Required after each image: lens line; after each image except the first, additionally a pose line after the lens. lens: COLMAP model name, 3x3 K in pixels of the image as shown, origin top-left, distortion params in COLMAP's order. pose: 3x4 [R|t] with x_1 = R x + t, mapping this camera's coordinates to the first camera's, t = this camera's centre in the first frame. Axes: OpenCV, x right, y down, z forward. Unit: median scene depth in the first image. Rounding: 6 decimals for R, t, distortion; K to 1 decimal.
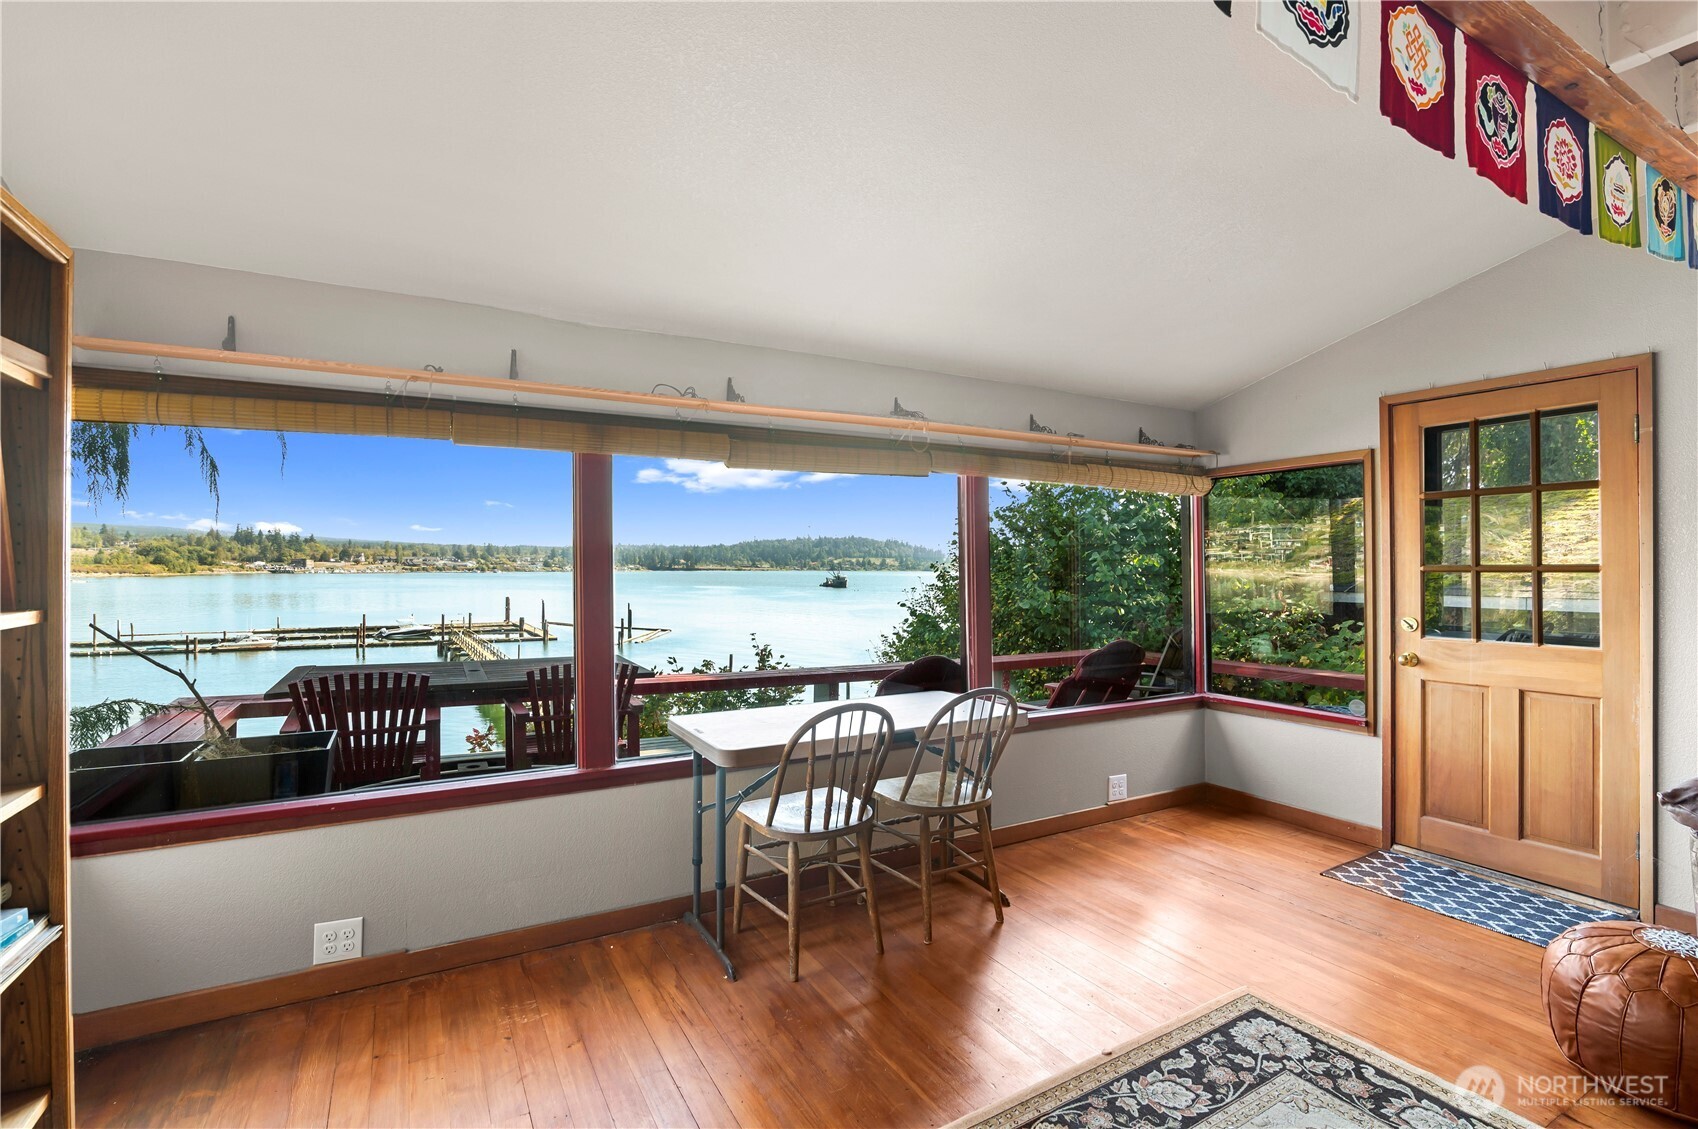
lens RADIAL K [[787.6, 0, 849.8], [0, 787.6, 557.7], [0, 0, 1]] dist [-0.020321, 0.002493]
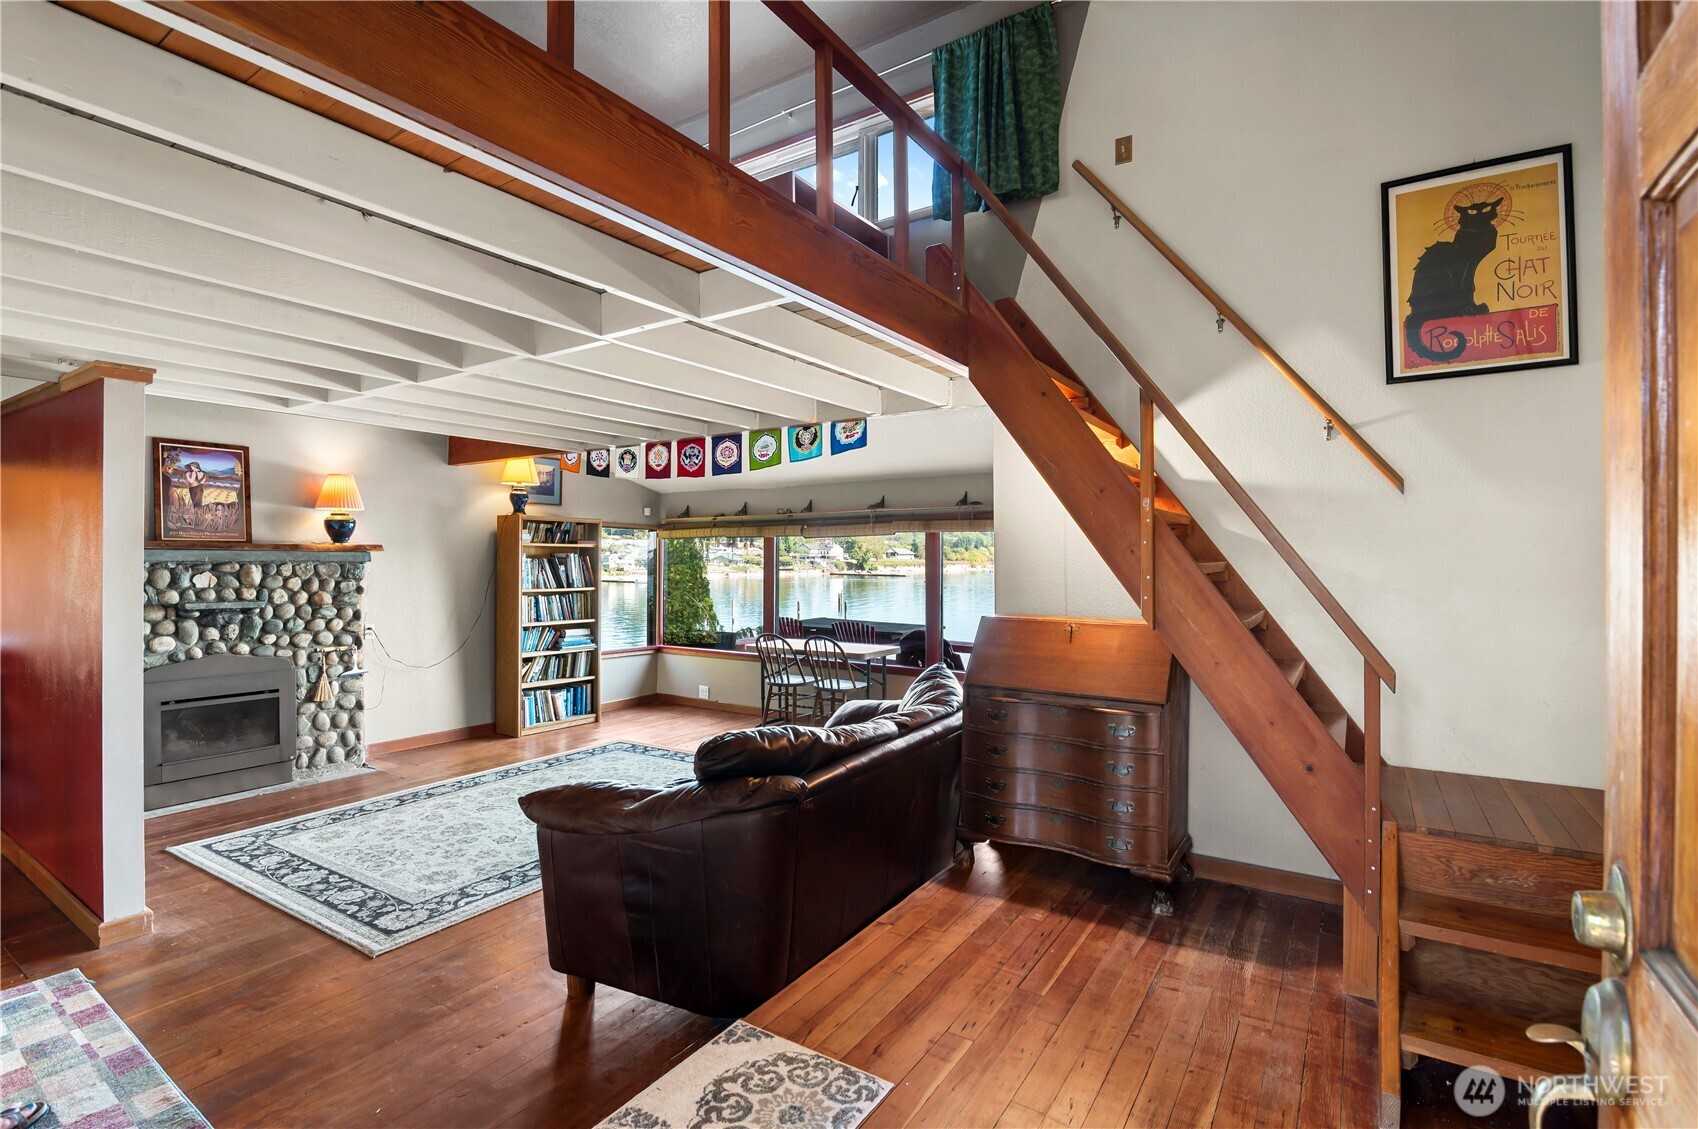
lens RADIAL K [[787.6, 0, 840.3], [0, 787.6, 559.2], [0, 0, 1]] dist [-0.020321, 0.002493]
pose [[0.454891, 0.001796, -0.890545, 1.822187], [0.007949, 0.999950, 0.006077, -0.059131], [0.890511, -0.009843, 0.454854, 0.008854]]
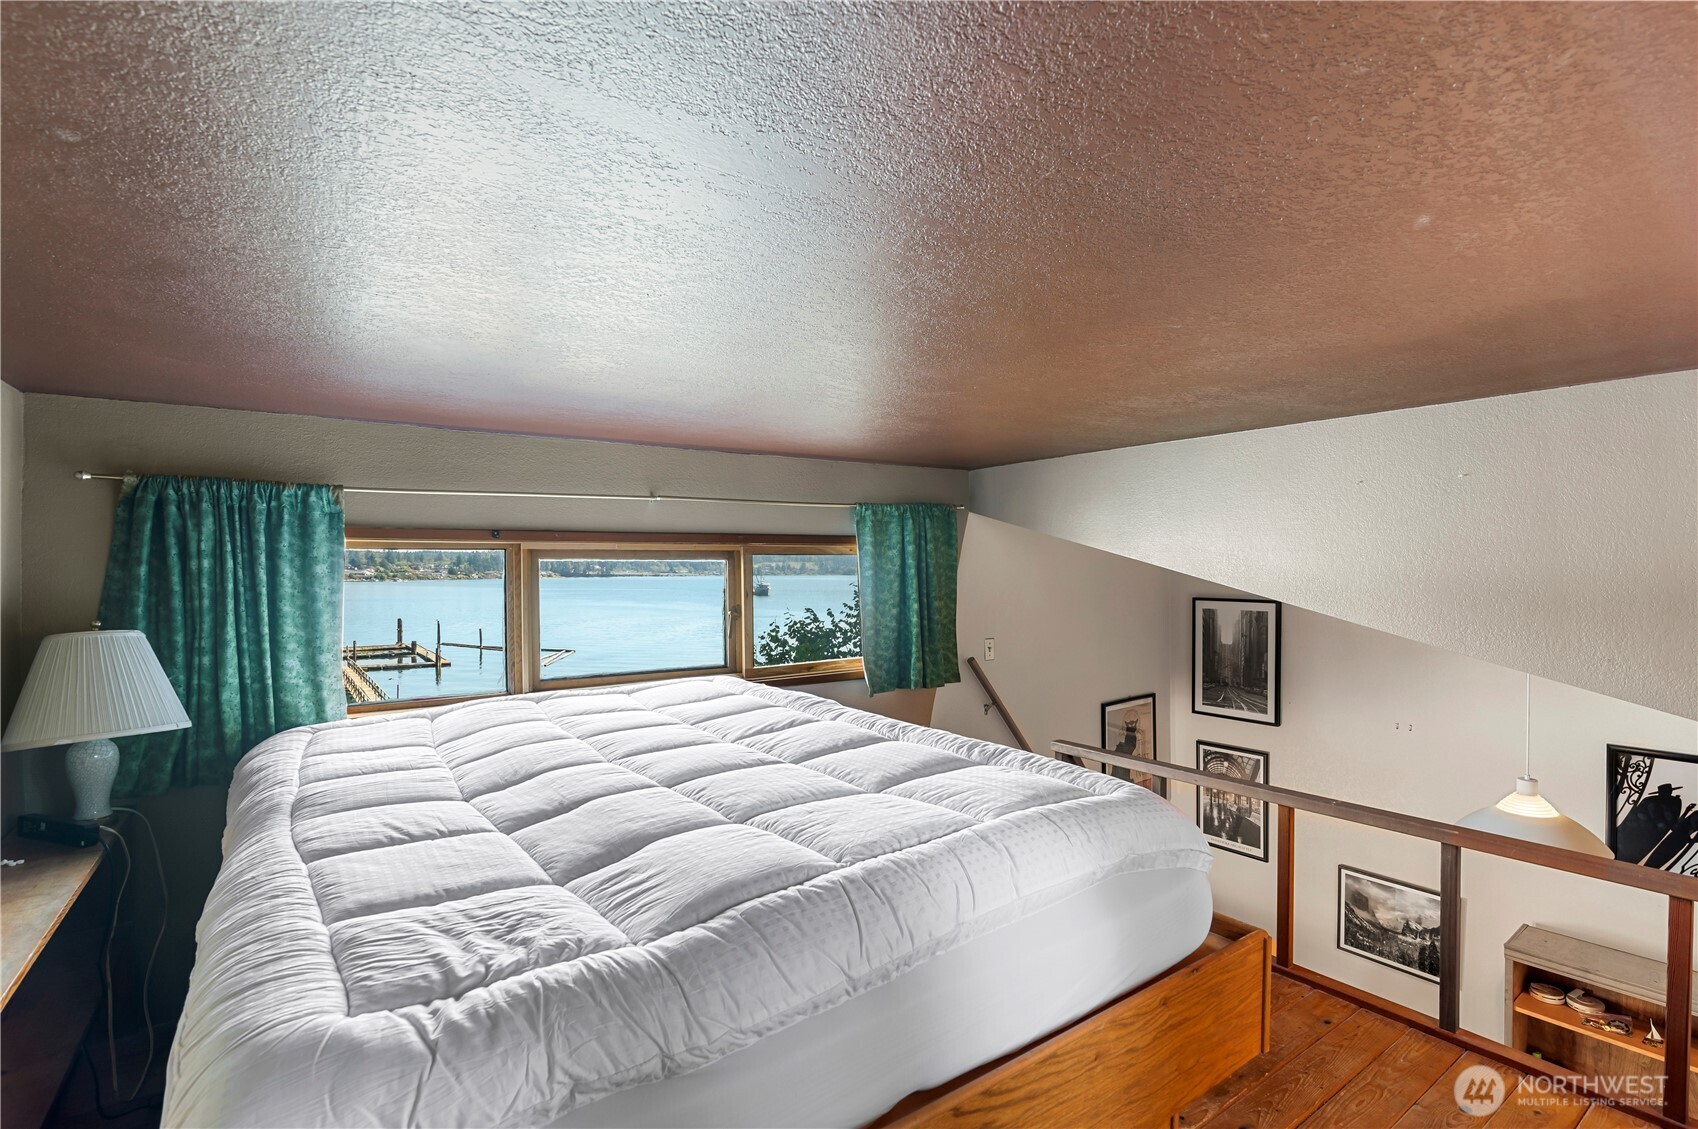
lens RADIAL K [[787.6, 0, 852.4], [0, 787.6, 573.0], [0, 0, 1]] dist [-0.020321, 0.002493]
pose [[0.994608, -0.010286, 0.103196, 0.740189], [0.008701, 0.999837, 0.015796, -0.694118], [-0.103342, -0.014813, 0.994536, -0.392541]]
